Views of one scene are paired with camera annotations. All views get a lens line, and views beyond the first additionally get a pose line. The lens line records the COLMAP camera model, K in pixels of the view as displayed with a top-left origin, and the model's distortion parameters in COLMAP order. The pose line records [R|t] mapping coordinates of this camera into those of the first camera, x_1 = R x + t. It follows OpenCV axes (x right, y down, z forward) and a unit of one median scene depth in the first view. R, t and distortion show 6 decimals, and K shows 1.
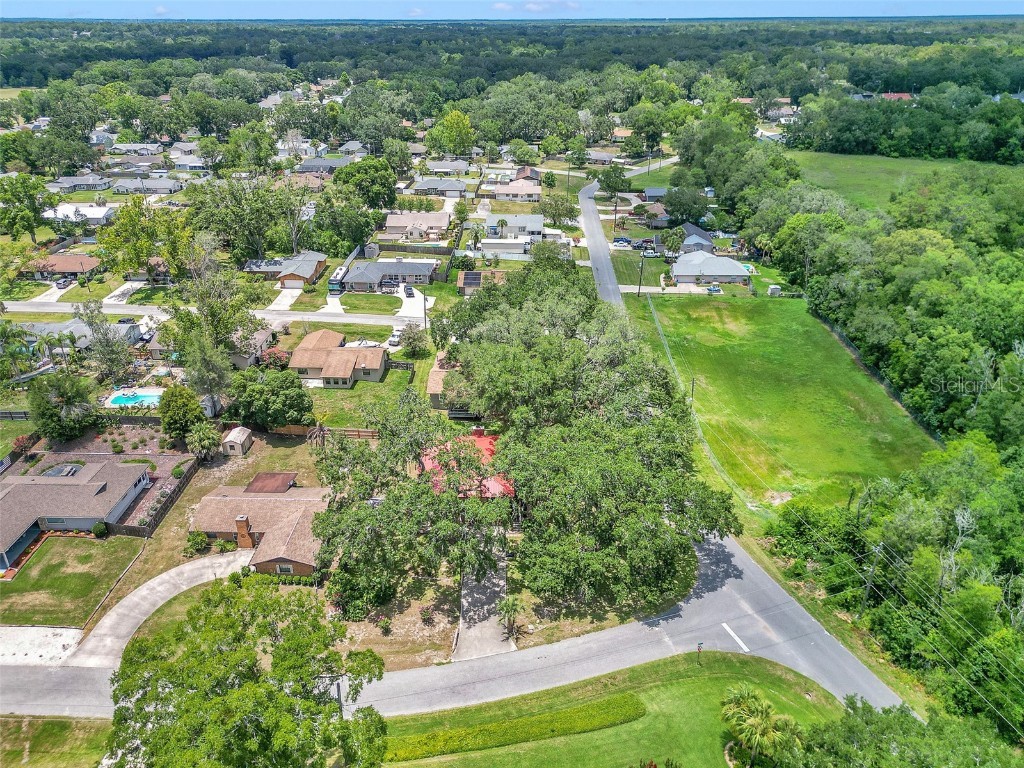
lens RADIAL K [[735.6, 0, 516.6], [0, 735.6, 360.5], [0, 0, 1]] dist [0.079053, -0.109467]
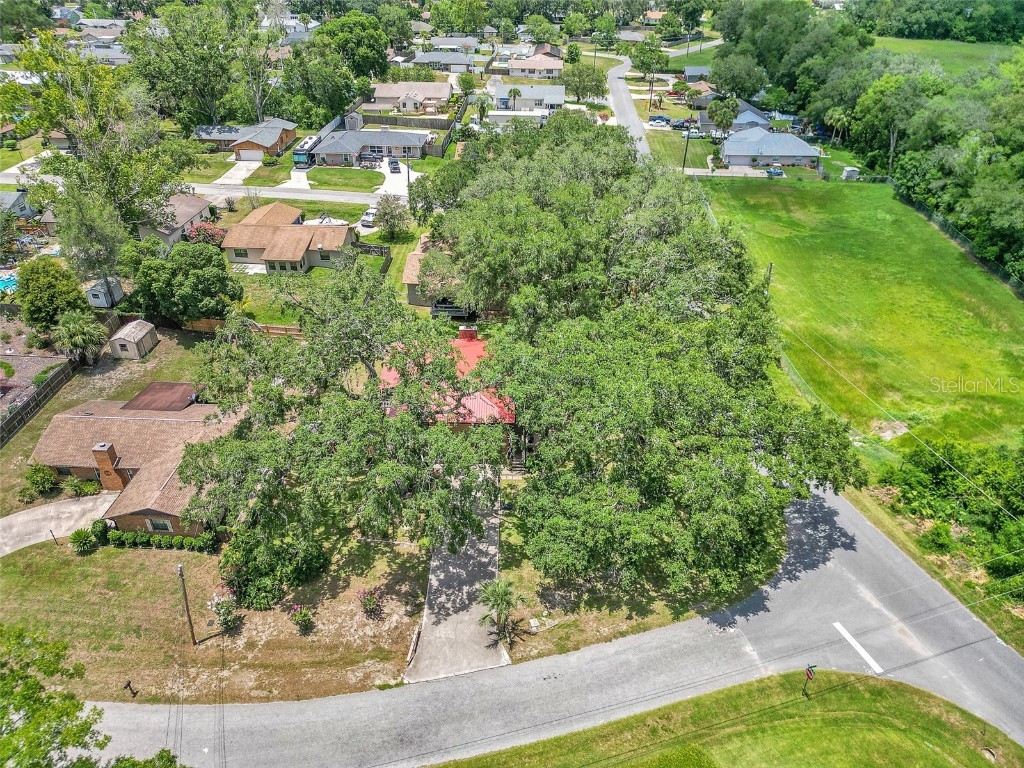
lens RADIAL K [[716.0, 0, 512.0], [0, 716.0, 384.0], [0, 0, 1]] dist [0.080256, -0.086049]
pose [[0.999465, 0.015071, -0.029039, 0.011921], [-0.011099, 0.991136, 0.132384, 0.055821], [0.030777, -0.131991, 0.990773, 0.317520]]
